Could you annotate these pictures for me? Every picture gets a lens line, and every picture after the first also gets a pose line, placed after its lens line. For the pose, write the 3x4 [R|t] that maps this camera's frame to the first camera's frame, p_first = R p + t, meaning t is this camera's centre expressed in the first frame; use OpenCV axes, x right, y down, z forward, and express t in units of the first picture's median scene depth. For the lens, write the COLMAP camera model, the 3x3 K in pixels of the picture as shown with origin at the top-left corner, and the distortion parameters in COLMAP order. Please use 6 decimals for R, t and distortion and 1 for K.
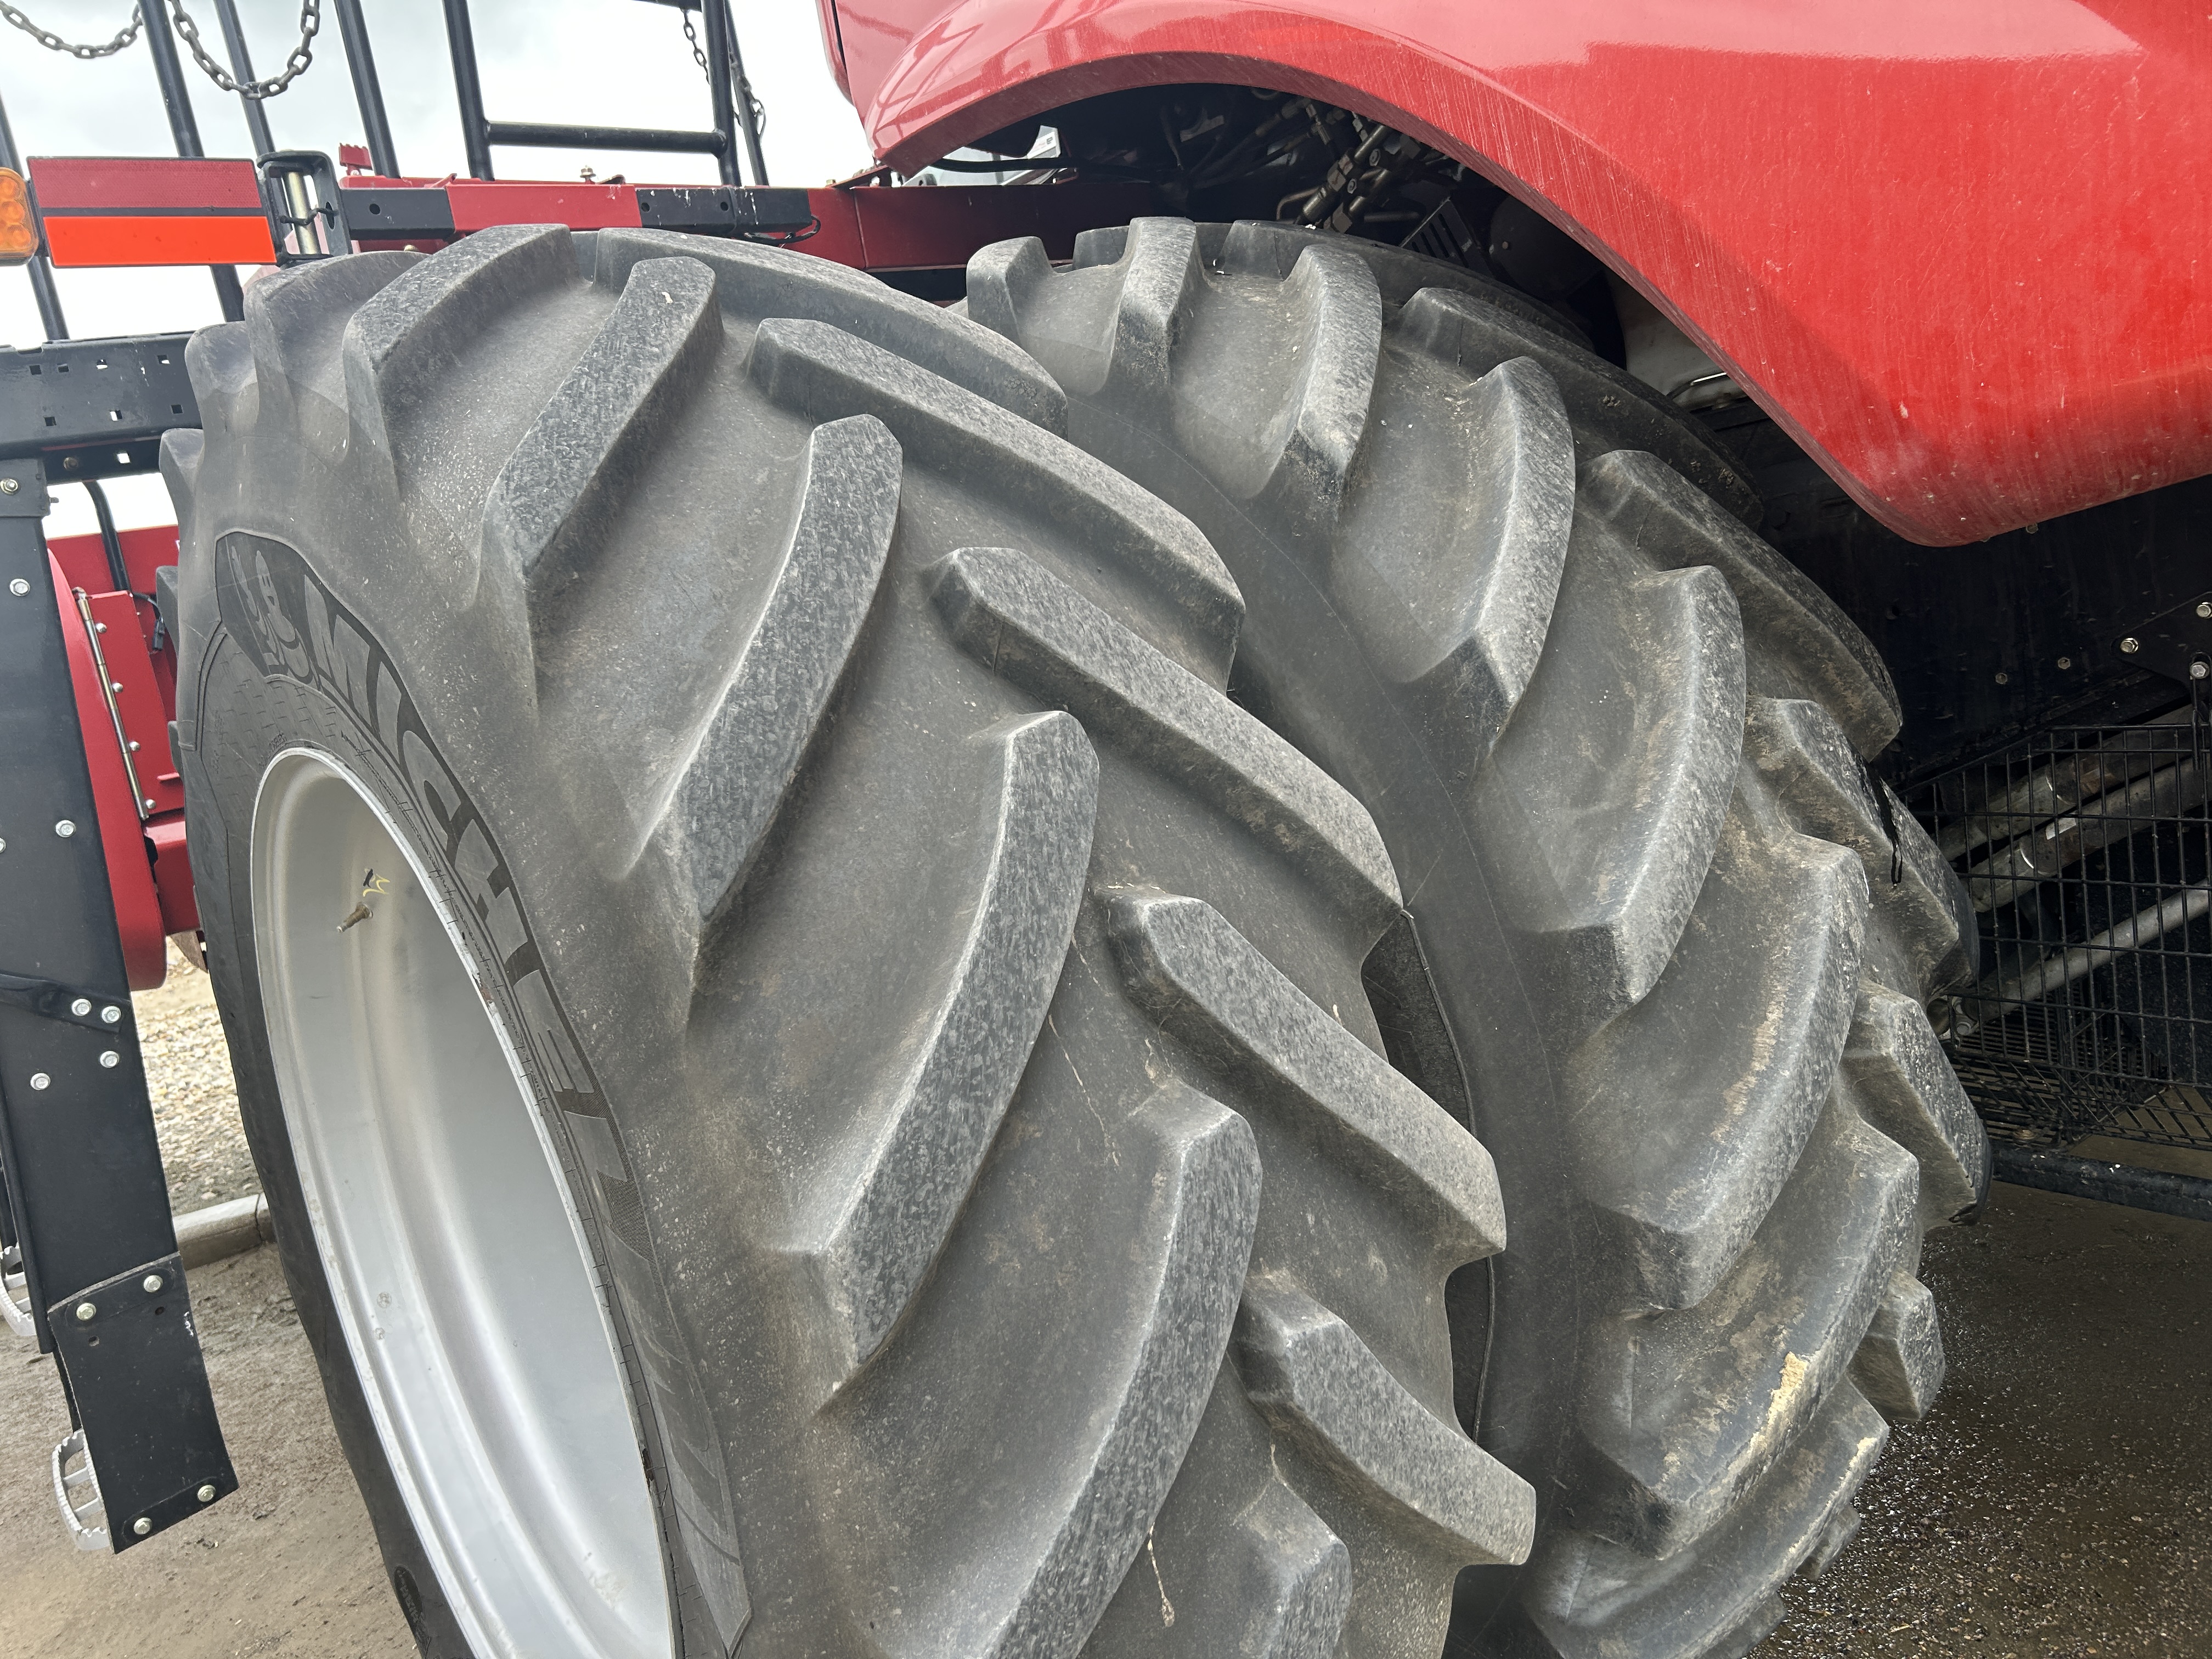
lens RADIAL K [[1658.4, 0, 1106.0], [0, 1658.4, 829.5], [0, 0, 1]] dist [0.030330, -0.039699]
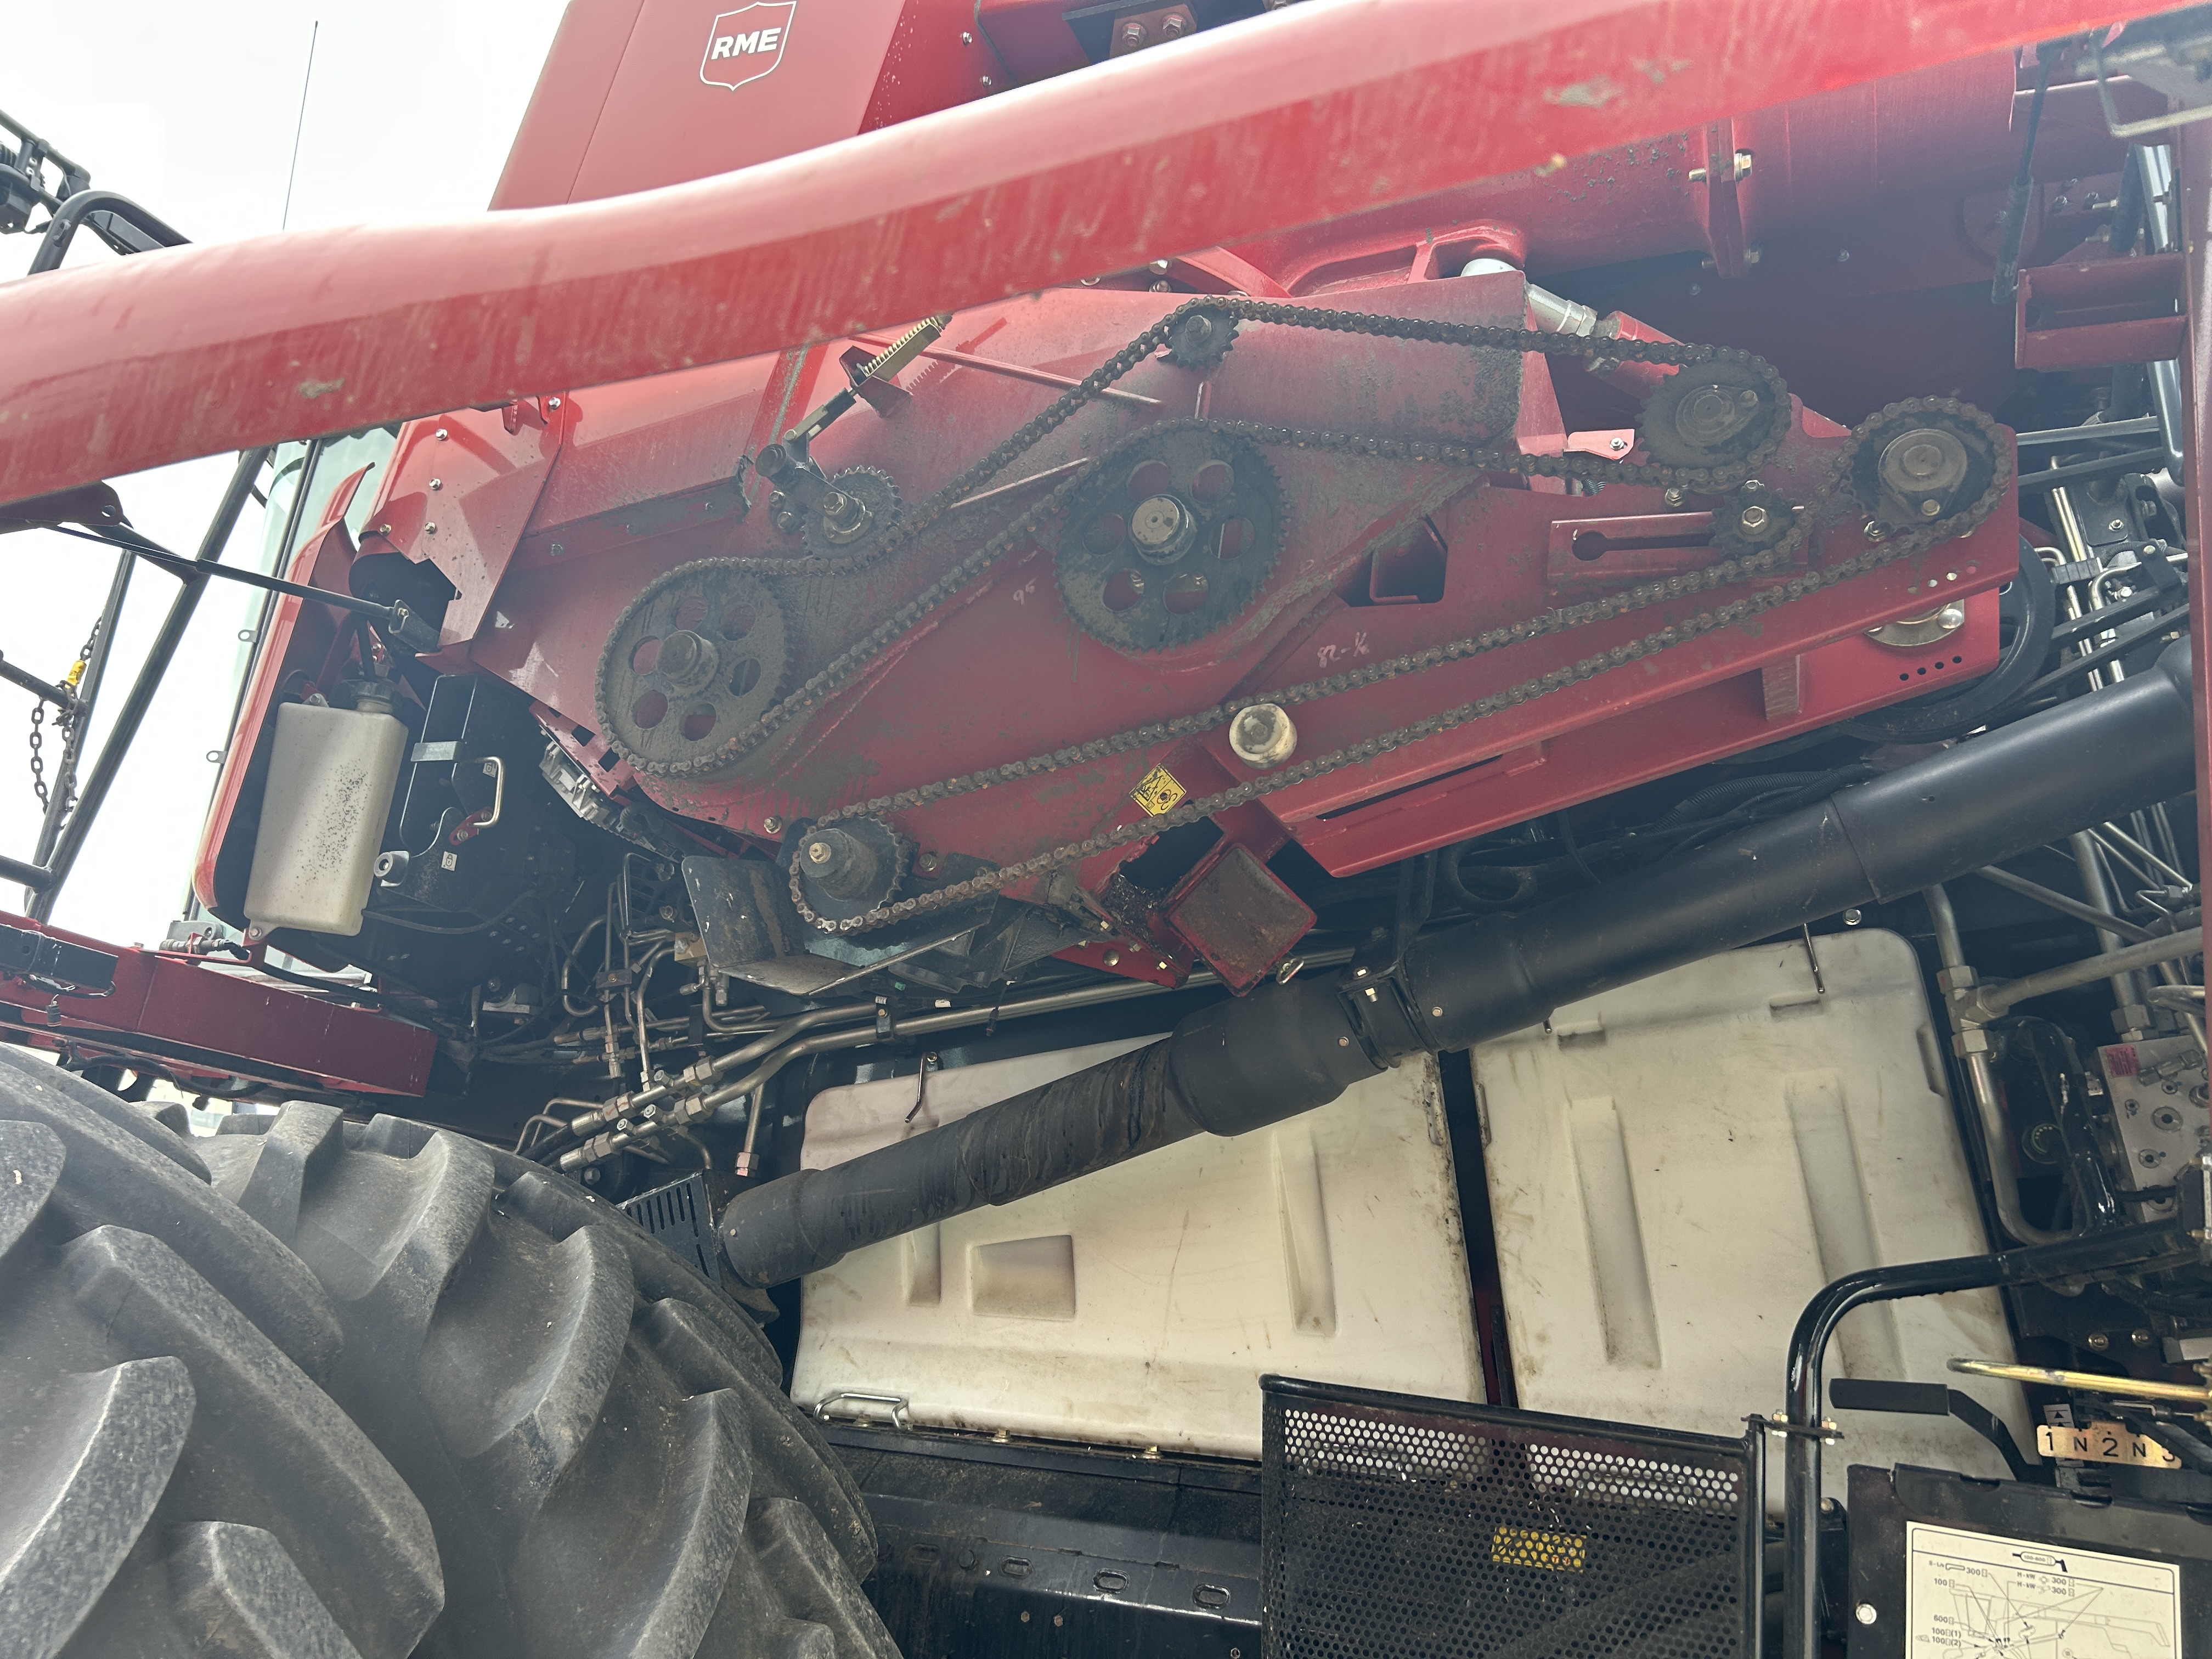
lens RADIAL K [[1658.4, 0, 1106.0], [0, 1658.4, 829.5], [0, 0, 1]] dist [0.030330, -0.039699]
pose [[0.829133, 0.399639, 0.390931, -0.176739], [-0.186481, 0.856933, -0.480511, -0.118274], [-0.527032, 0.325506, 0.785037, -0.243047]]
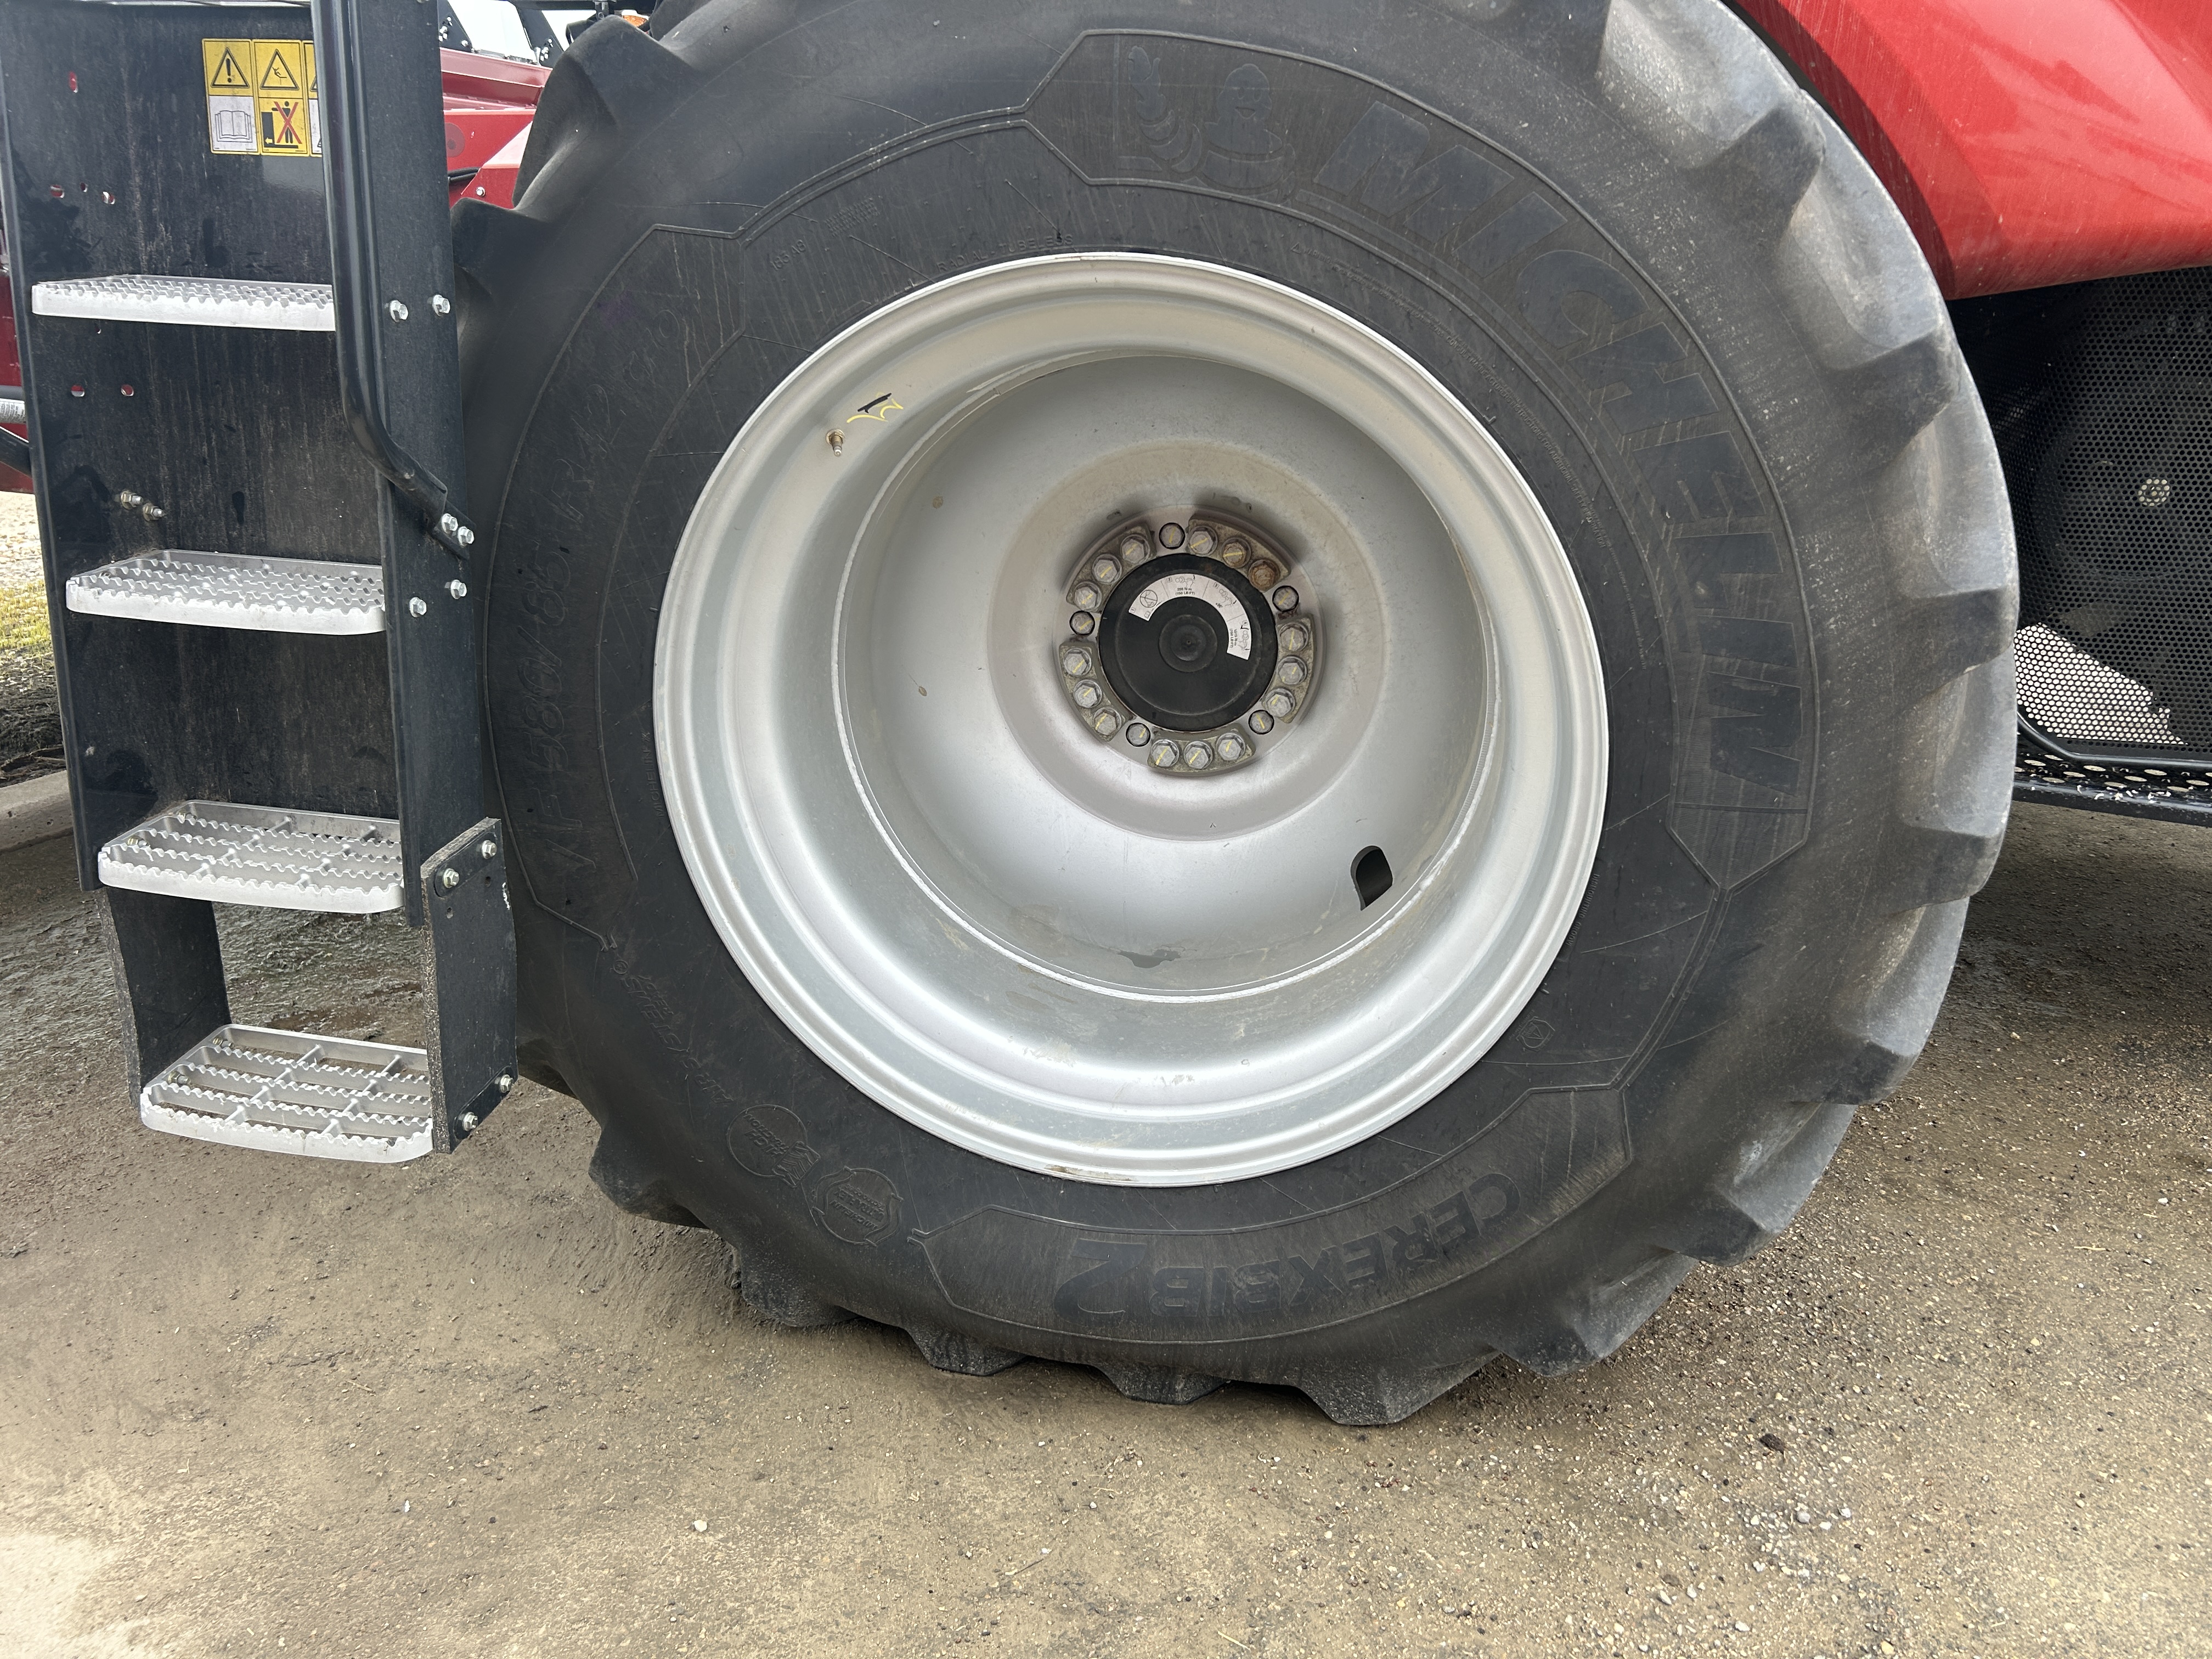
lens RADIAL K [[1658.4, 0, 1106.0], [0, 1658.4, 829.5], [0, 0, 1]] dist [0.030330, -0.039699]
pose [[0.741248, -0.050139, 0.669356, -1.805504], [-0.033393, 0.993217, 0.111379, 0.296708], [-0.670400, -0.104911, 0.734546, 0.253430]]
